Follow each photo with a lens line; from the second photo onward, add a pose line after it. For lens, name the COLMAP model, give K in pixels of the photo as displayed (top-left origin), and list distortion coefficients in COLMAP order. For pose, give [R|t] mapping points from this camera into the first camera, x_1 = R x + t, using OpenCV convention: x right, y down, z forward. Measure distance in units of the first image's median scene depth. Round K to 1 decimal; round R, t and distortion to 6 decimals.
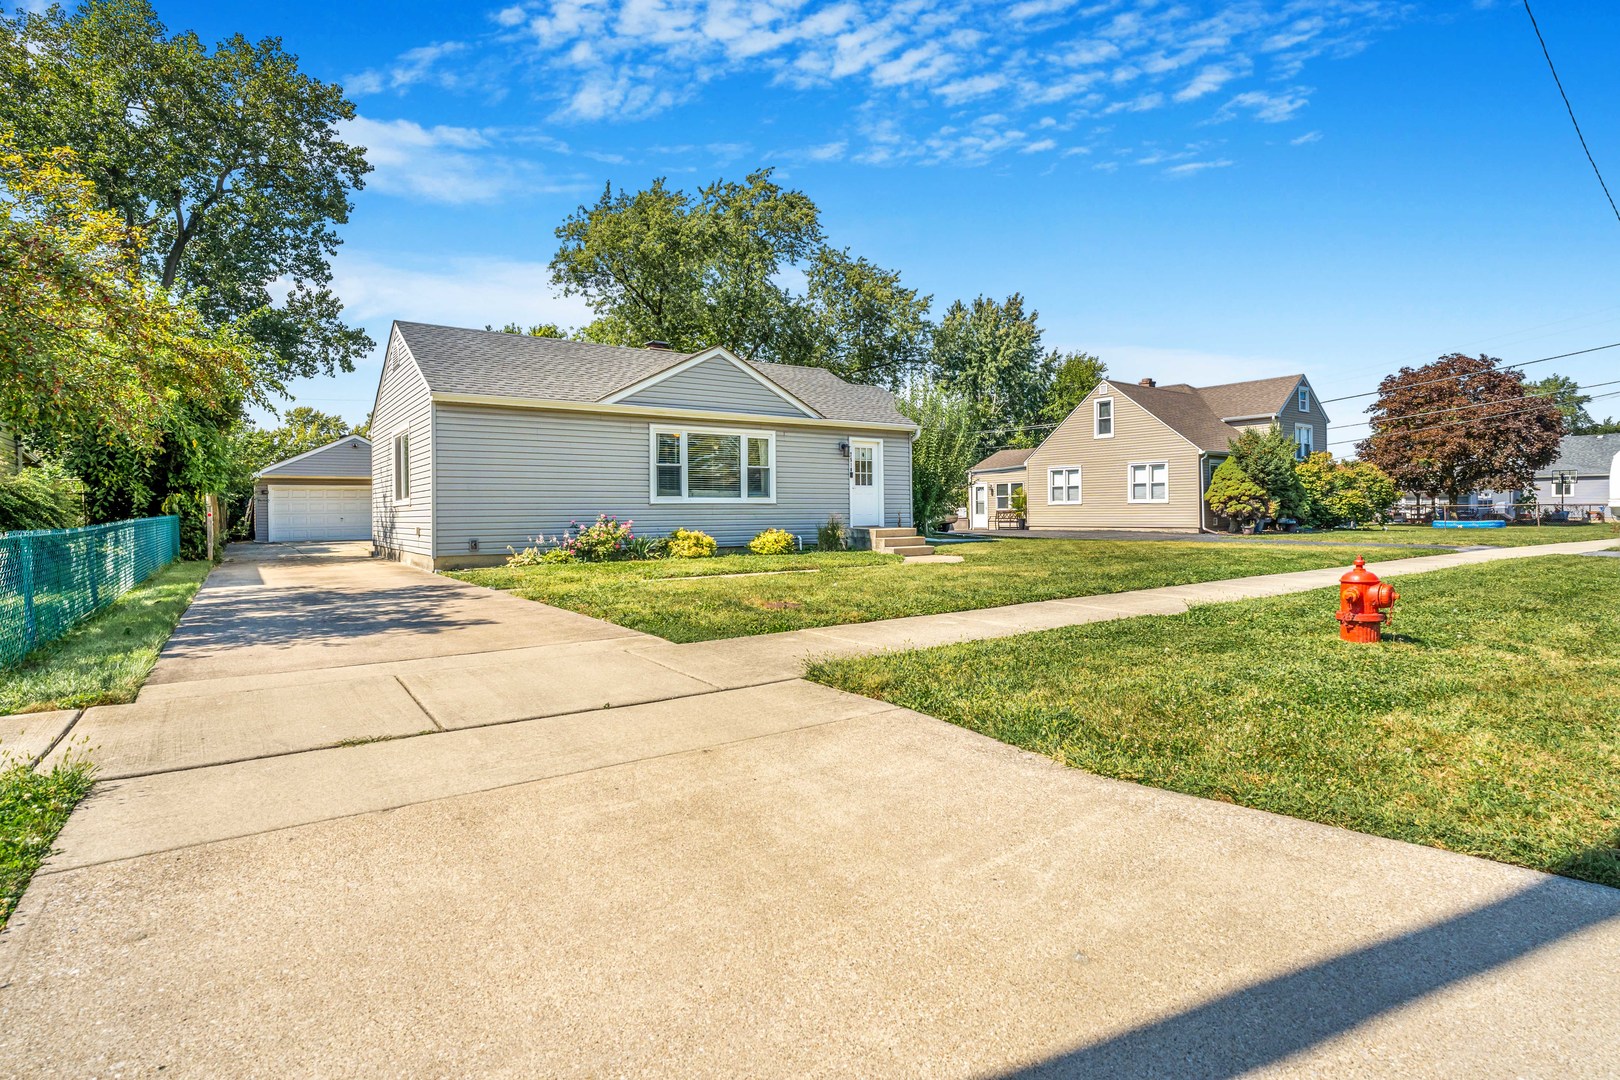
lens RADIAL K [[827.9, 0, 810.0], [0, 827.9, 540.0], [0, 0, 1]] dist [-0.032320, 0.000023]
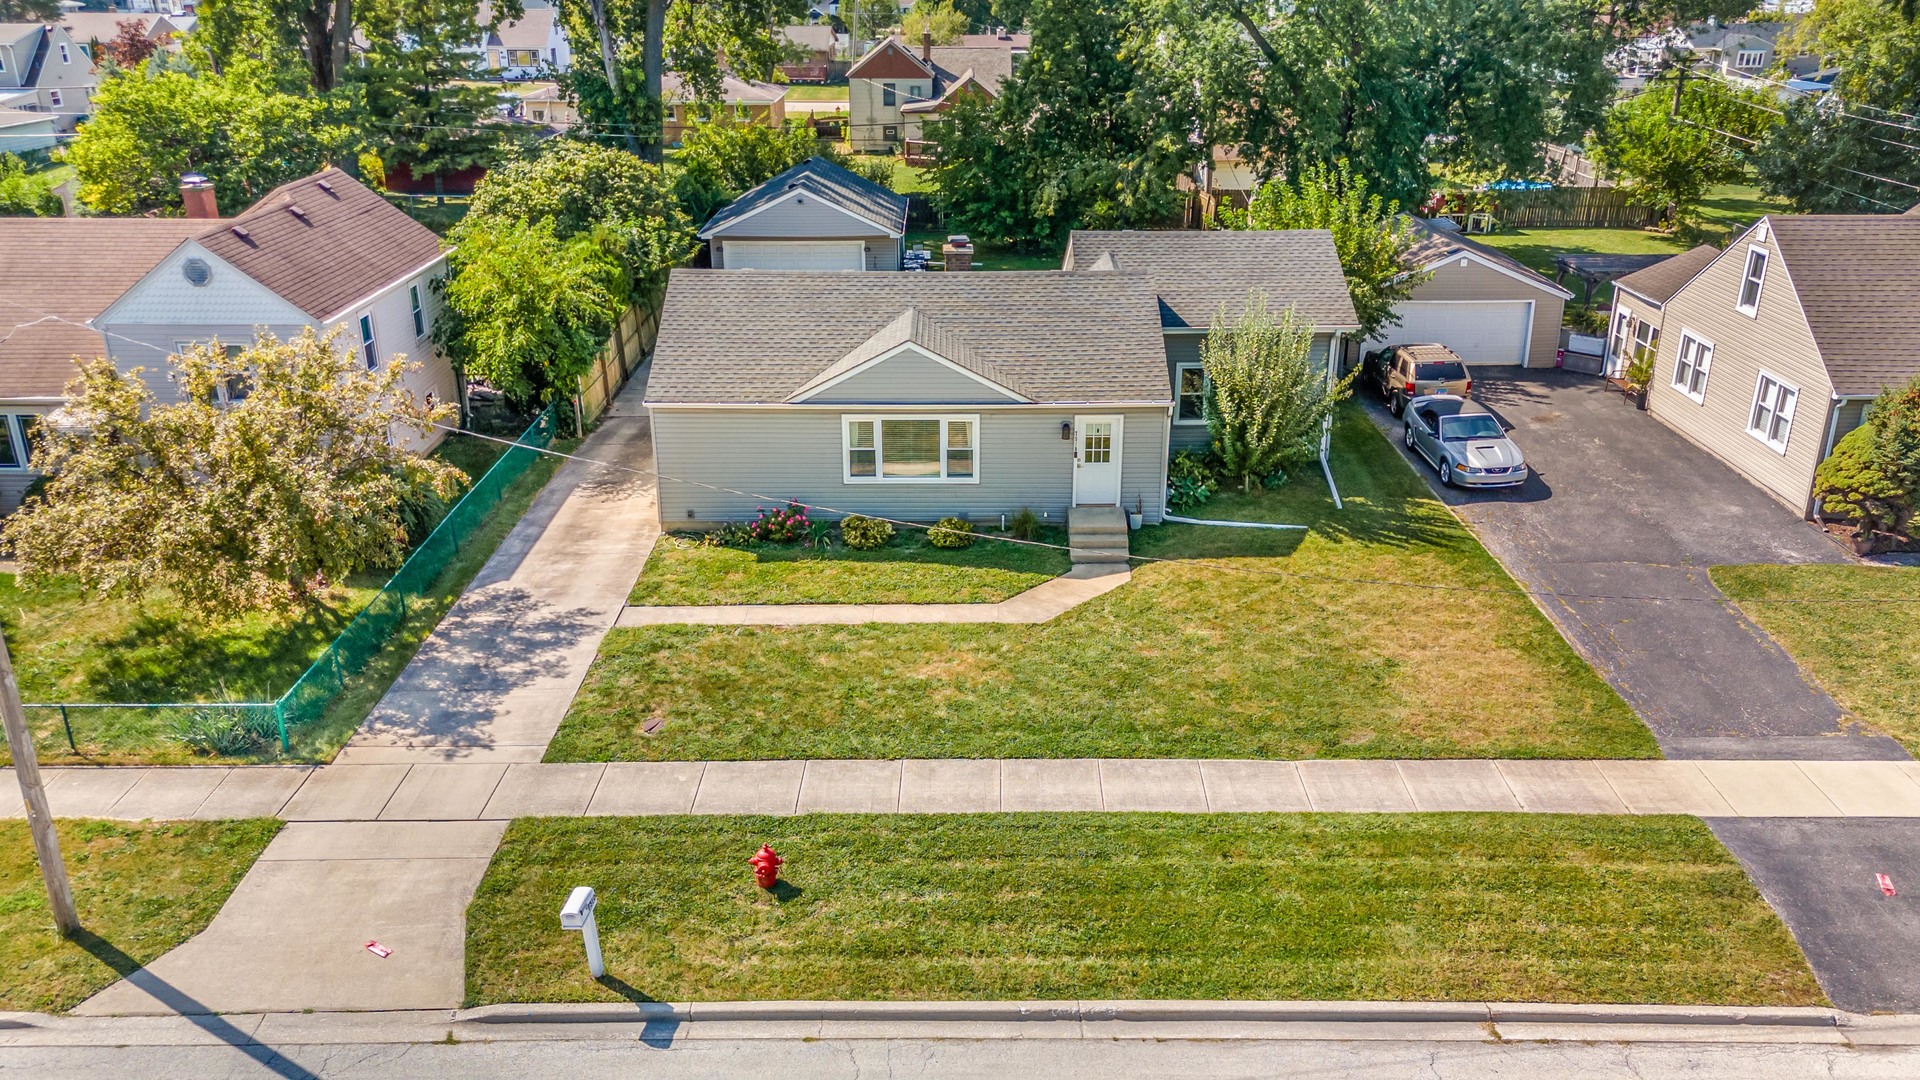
lens RADIAL K [[1399.1, 0, 960.0], [0, 1399.1, 540.0], [0, 0, 1]] dist [0.155096, -0.000050]
pose [[0.823060, 0.229277, -0.519620, 0.419122], [-0.030976, 0.931656, 0.362018, -0.297066], [0.567110, -0.281867, 0.773911, -0.174205]]
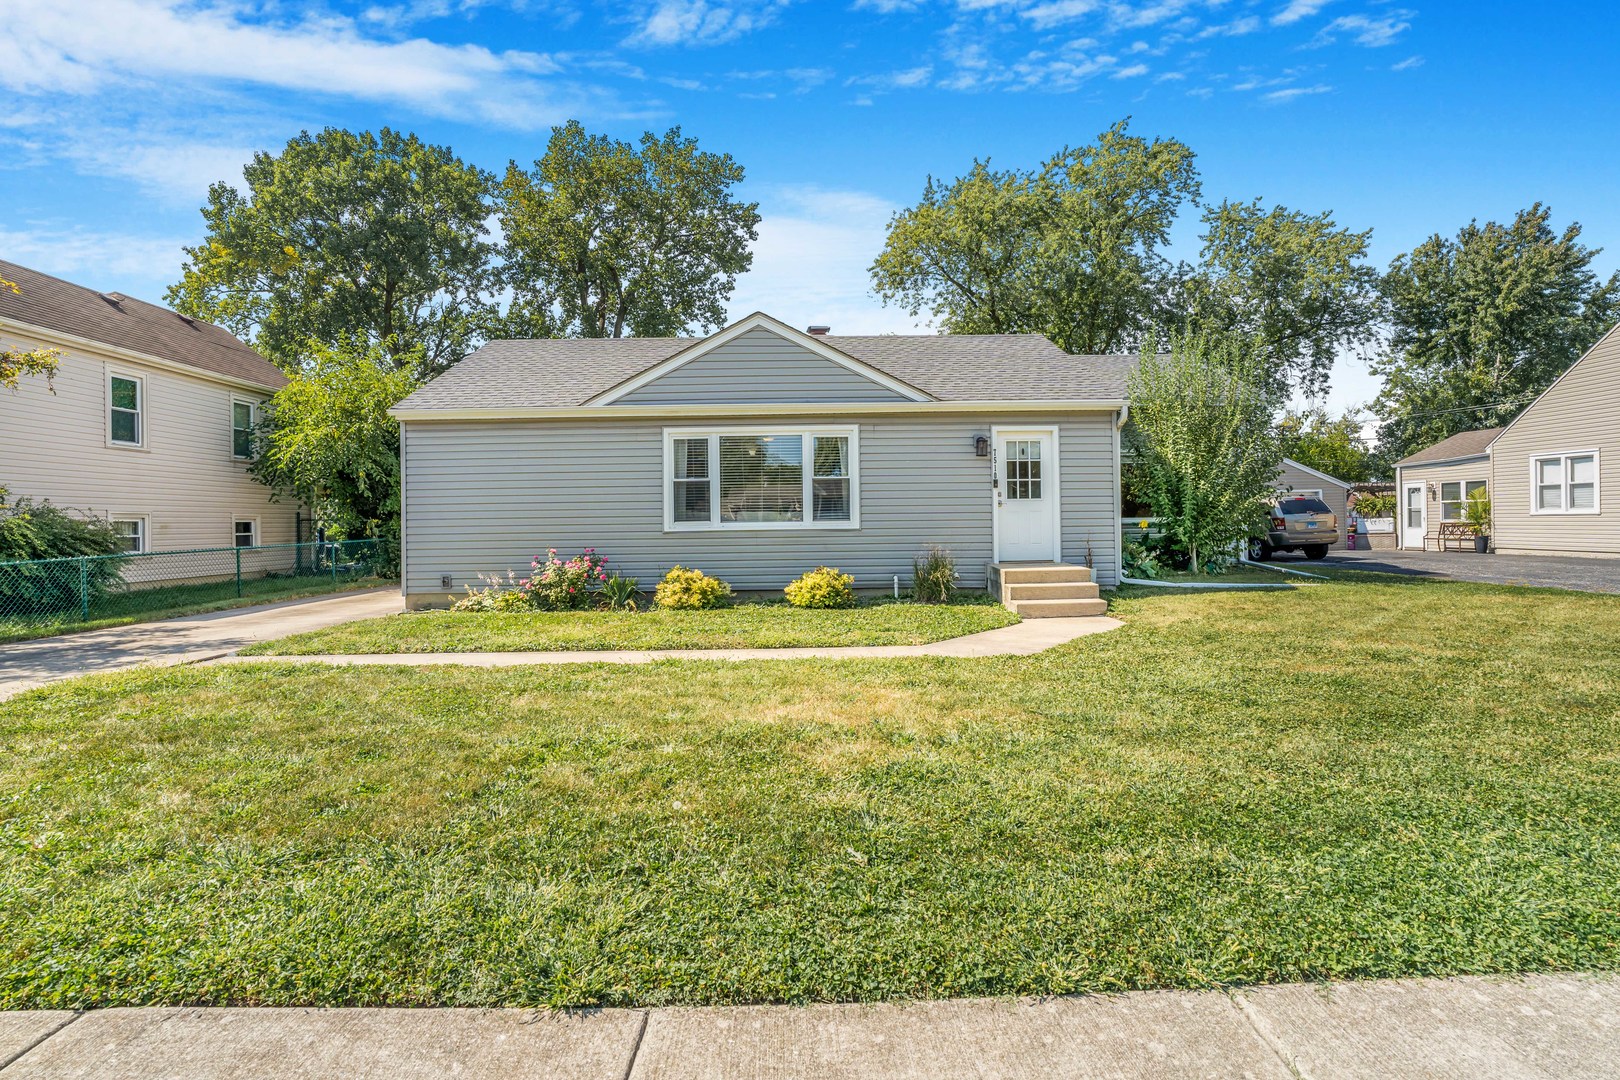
lens RADIAL K [[757.9, 0, 800.5], [0, 757.9, 544.9], [0, 0, 1]] dist [-0.066513, 0.025977]
pose [[0.823576, 0.015081, -0.567006, 0.139870], [-0.011277, 0.999884, 0.010216, -0.018175], [0.567094, -0.002020, 0.823650, 0.222956]]
